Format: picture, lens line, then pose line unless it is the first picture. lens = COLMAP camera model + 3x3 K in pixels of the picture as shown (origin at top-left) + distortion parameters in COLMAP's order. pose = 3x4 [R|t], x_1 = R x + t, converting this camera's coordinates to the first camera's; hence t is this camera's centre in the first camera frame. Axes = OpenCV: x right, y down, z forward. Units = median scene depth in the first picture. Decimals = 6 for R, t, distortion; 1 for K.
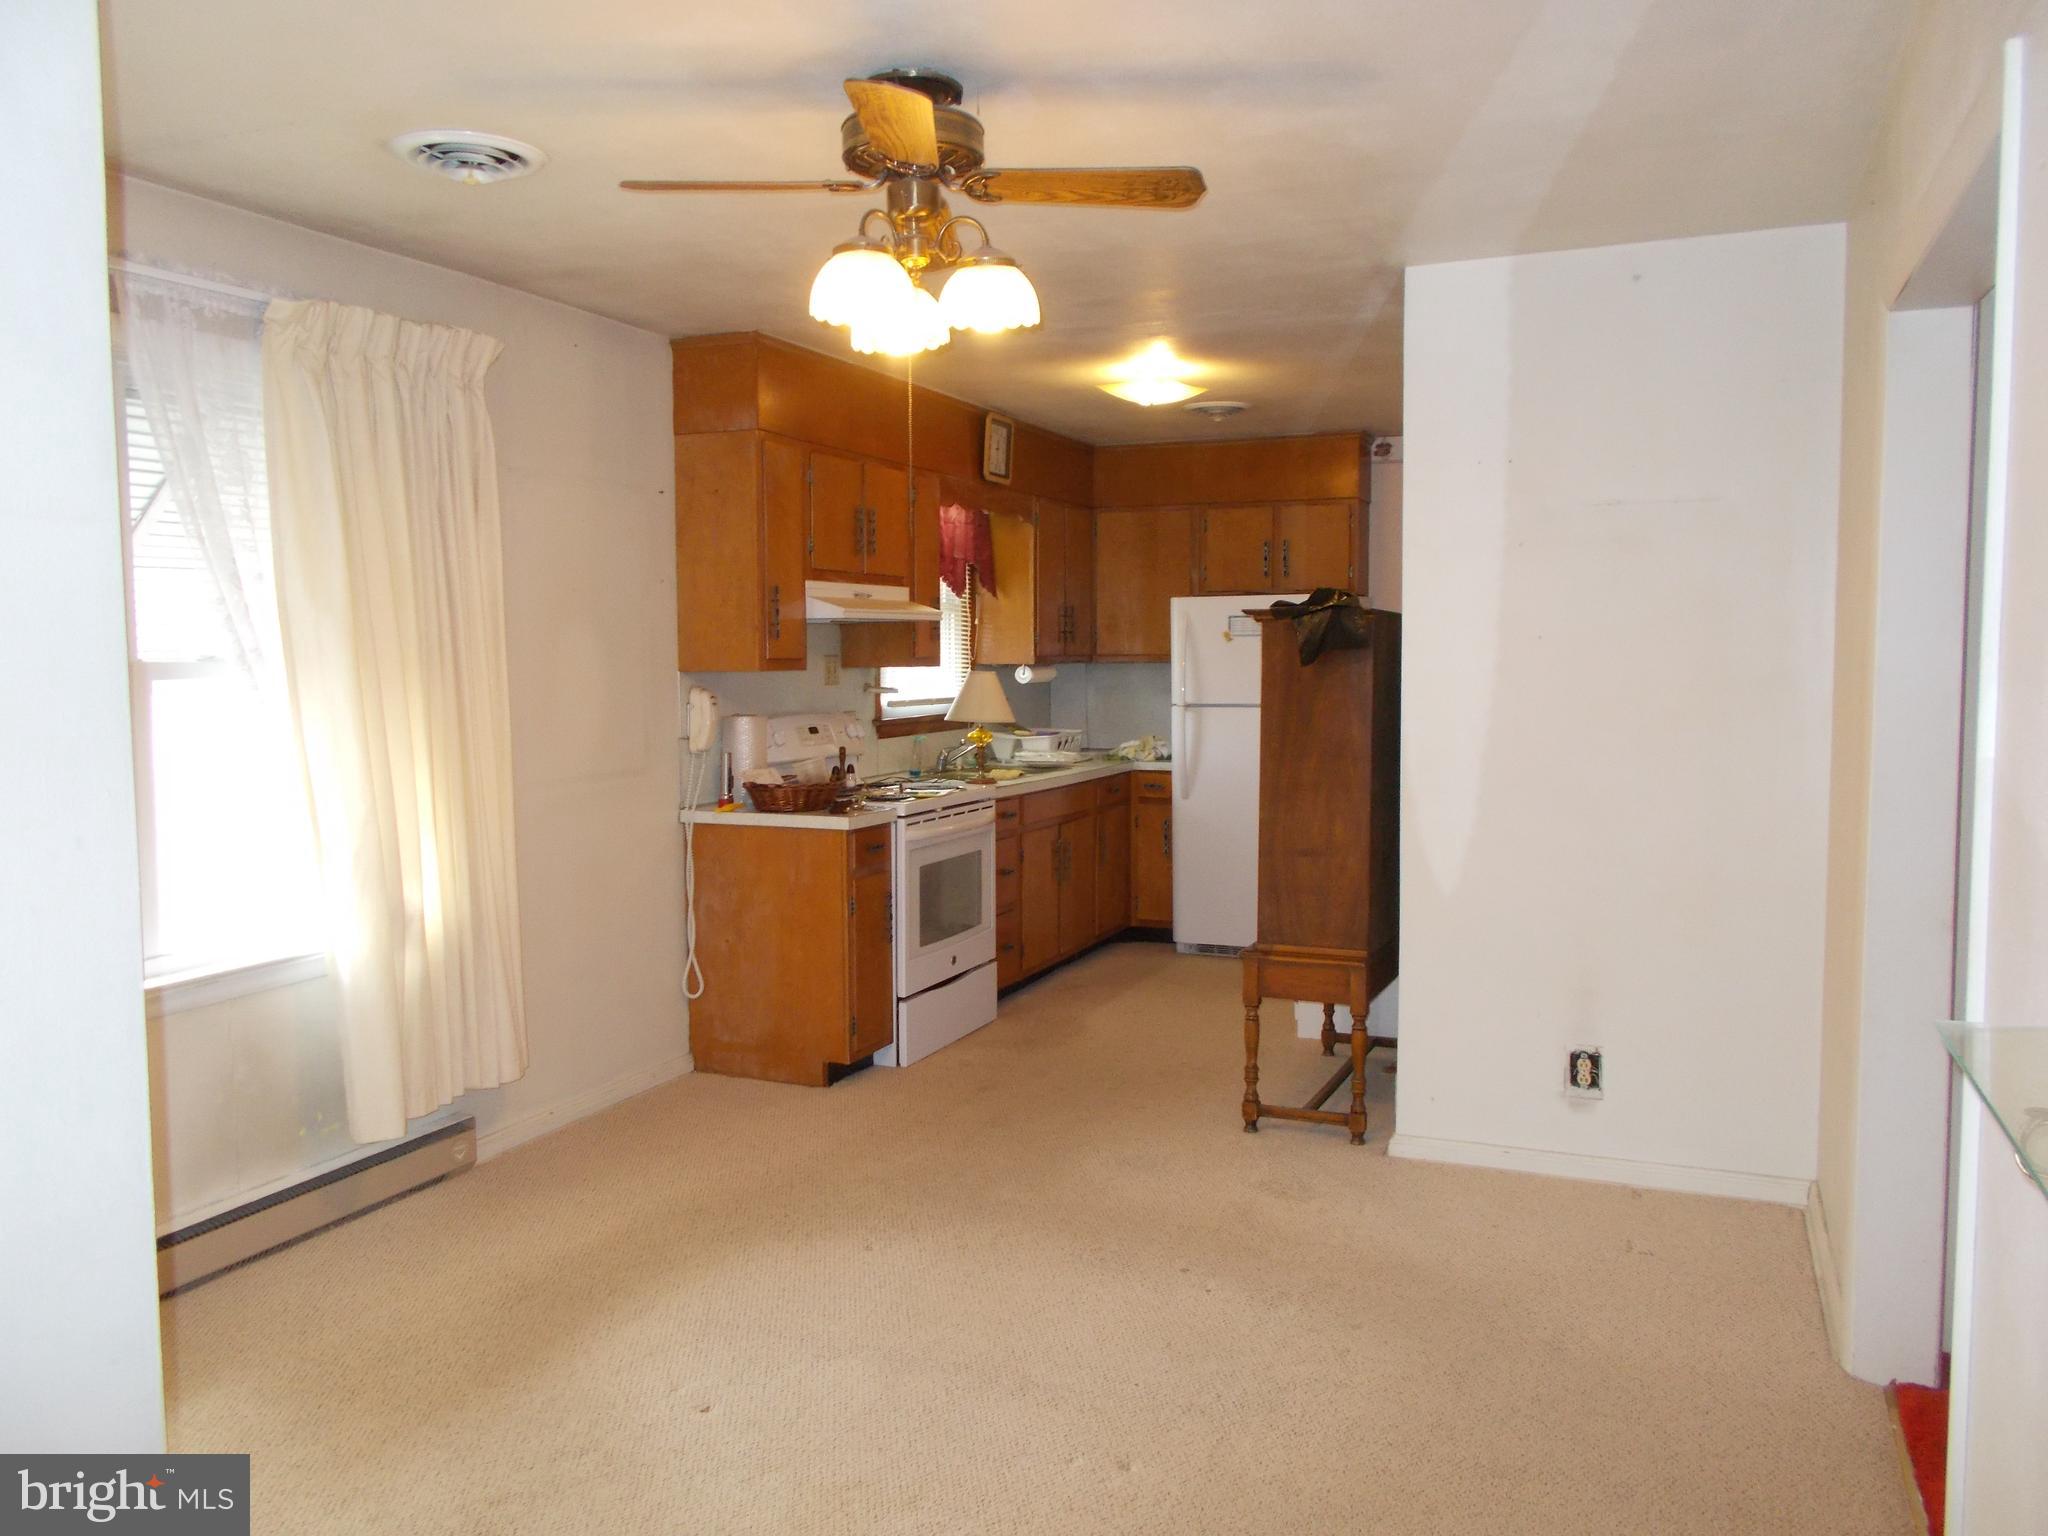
lens RADIAL K [[1572.6, 0, 1015.1], [0, 1572.6, 762.5], [0, 0, 1]] dist [-0.000798, 0.016913]
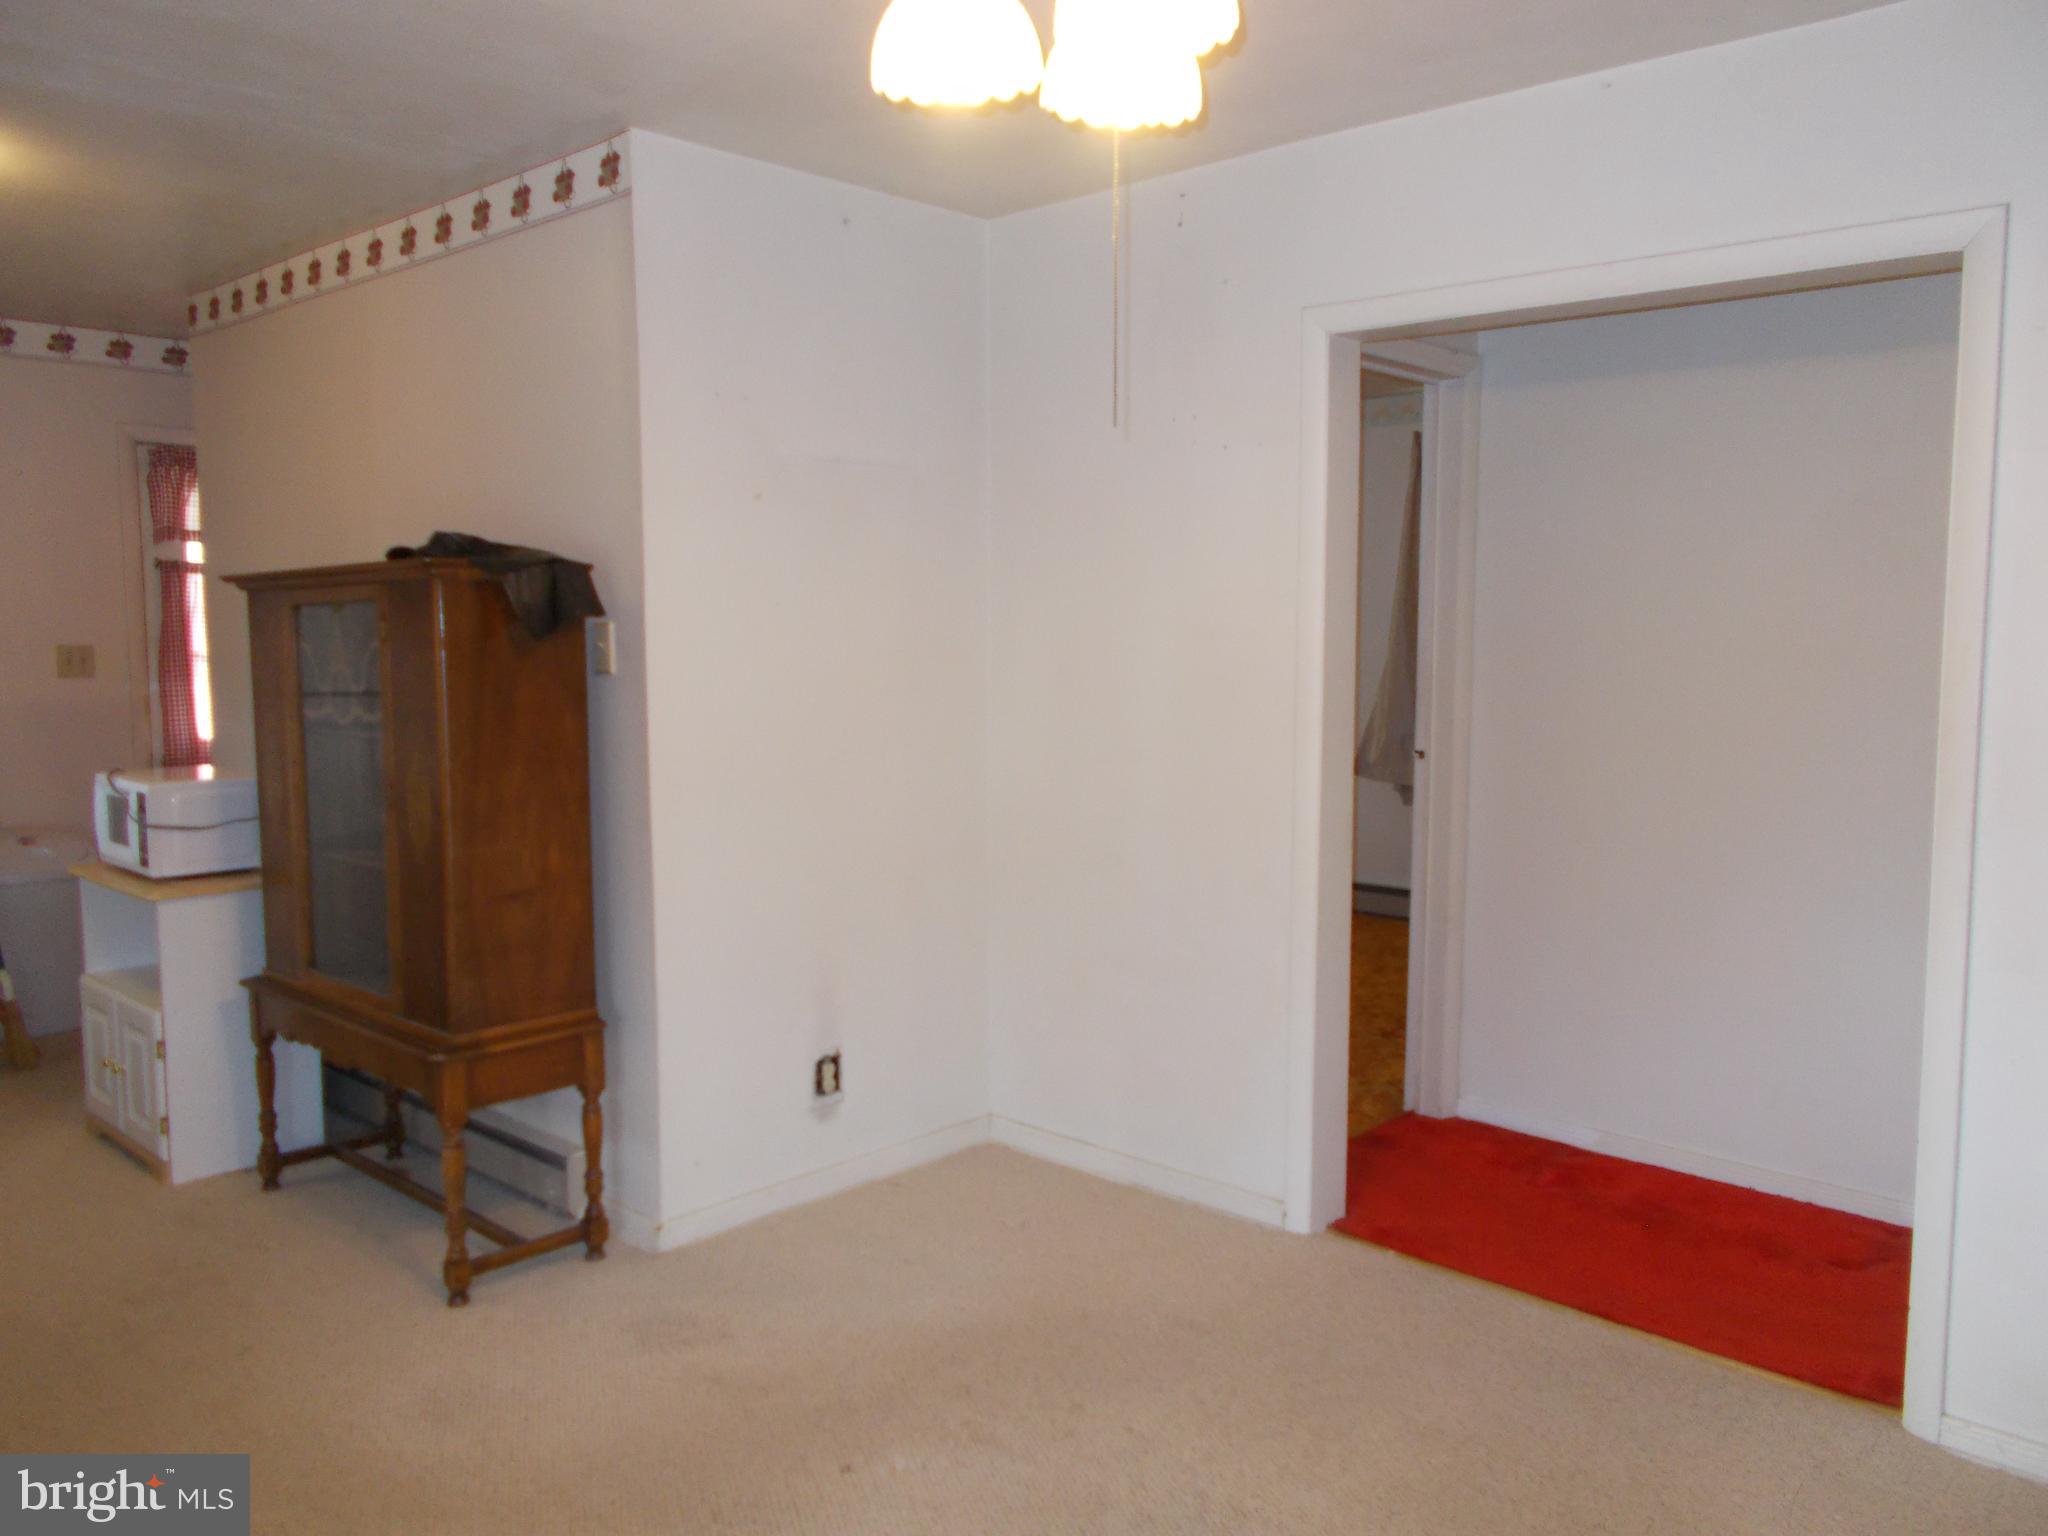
lens RADIAL K [[1572.6, 0, 1023.7], [0, 1572.6, 756.2], [0, 0, 1]] dist [-0.000798, 0.016913]
pose [[0.345096, -0.077126, 0.935393, -0.447069], [0.068235, 0.996042, 0.056952, -0.035675], [-0.936084, 0.044172, 0.348993, 0.562419]]
